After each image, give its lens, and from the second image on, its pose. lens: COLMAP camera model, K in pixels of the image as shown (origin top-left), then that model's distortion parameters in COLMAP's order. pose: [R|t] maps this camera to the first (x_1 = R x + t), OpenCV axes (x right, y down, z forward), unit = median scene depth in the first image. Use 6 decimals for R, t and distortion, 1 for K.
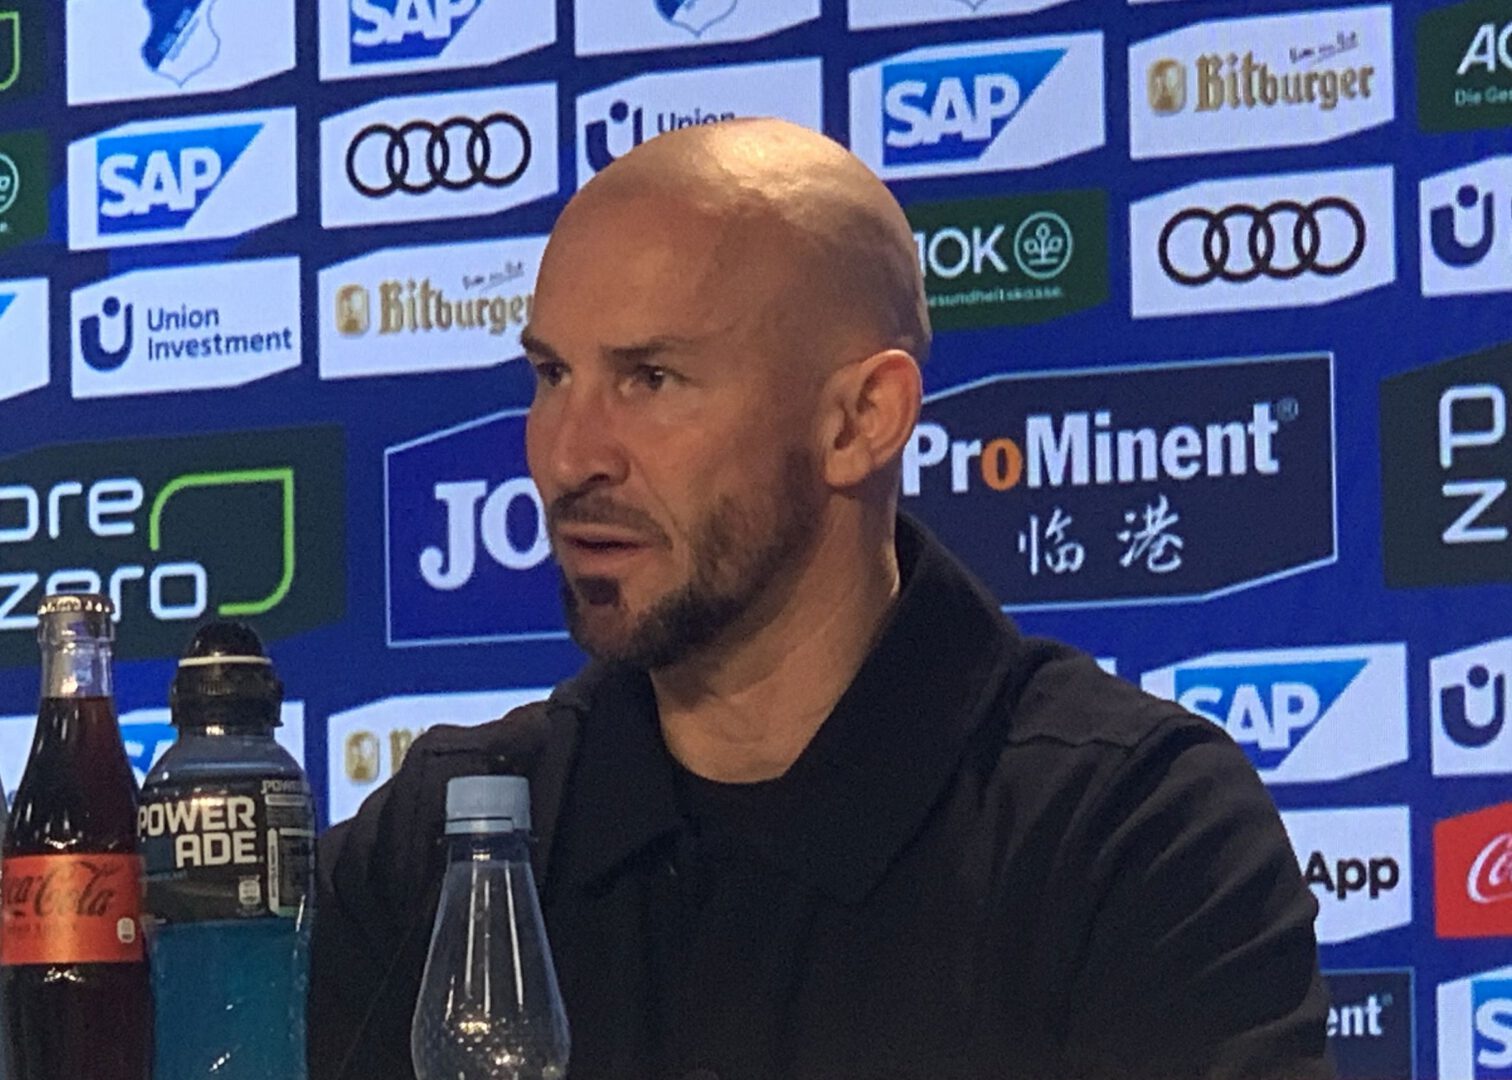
lens RADIAL K [[7599.2, 0, 756.1], [0, 7599.2, 543.4], [0, 0, 1]] dist [-0.202583, 0.000000]
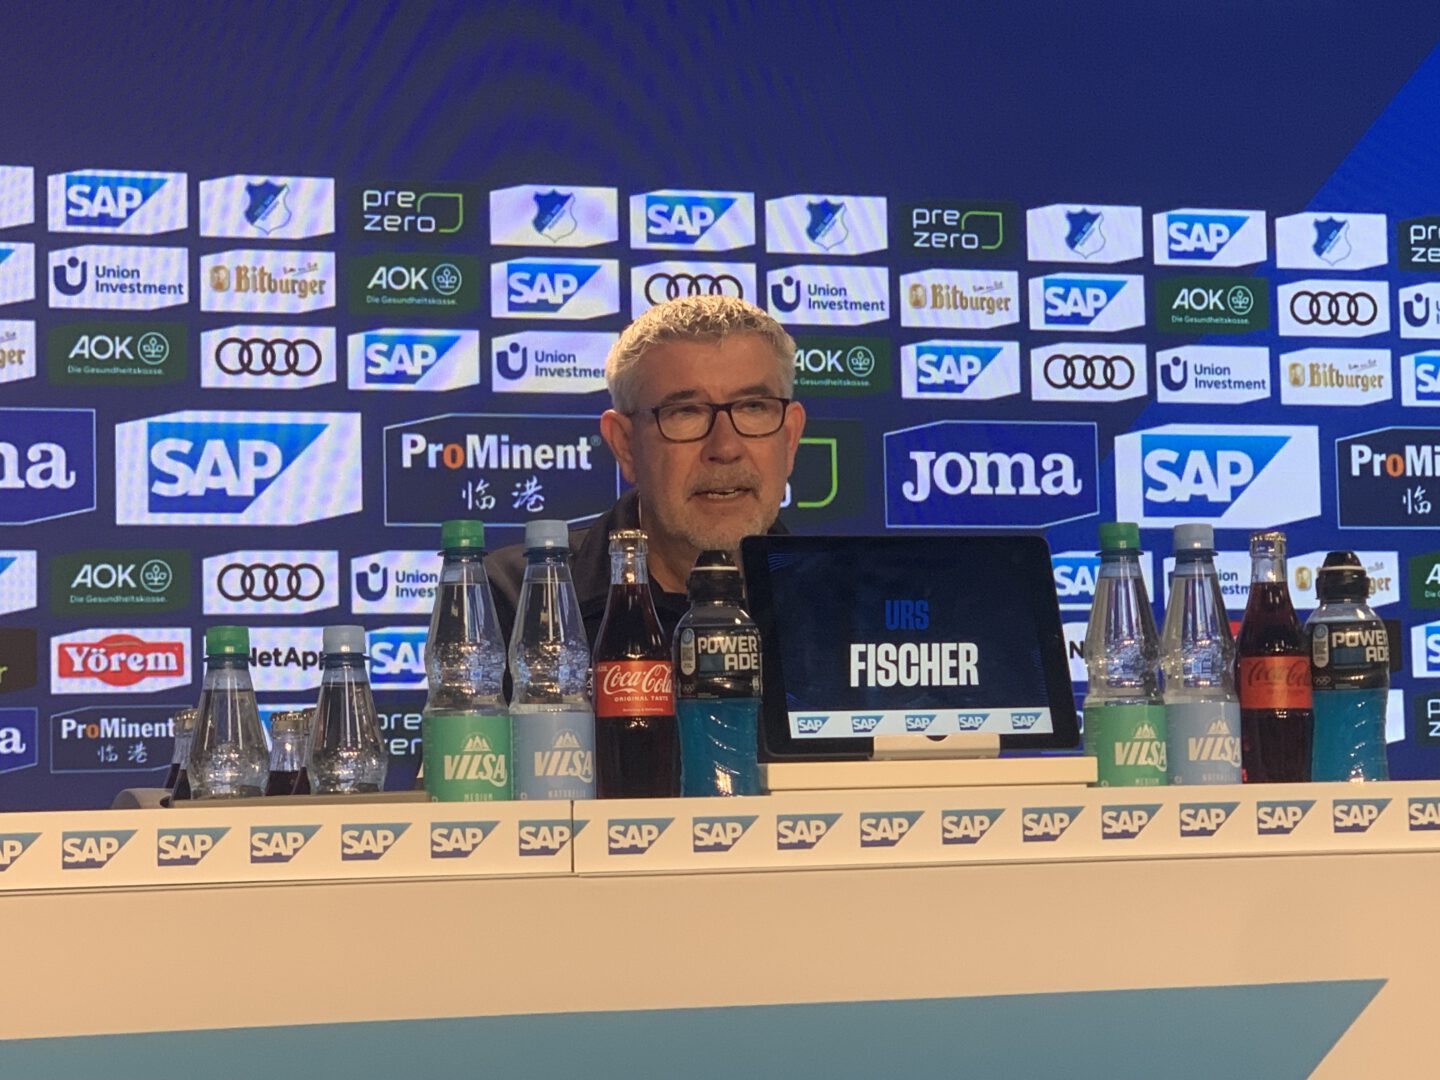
lens RADIAL K [[3359.2, 0, 731.1], [0, 3359.2, 534.2], [0, 0, 1]] dist [-0.039366, 0.000000]
pose [[0.716611, 0.057834, 0.695071, -0.657112], [-0.051719, 0.998219, -0.029736, 0.041133], [-0.695553, -0.014640, 0.718325, 0.325942]]
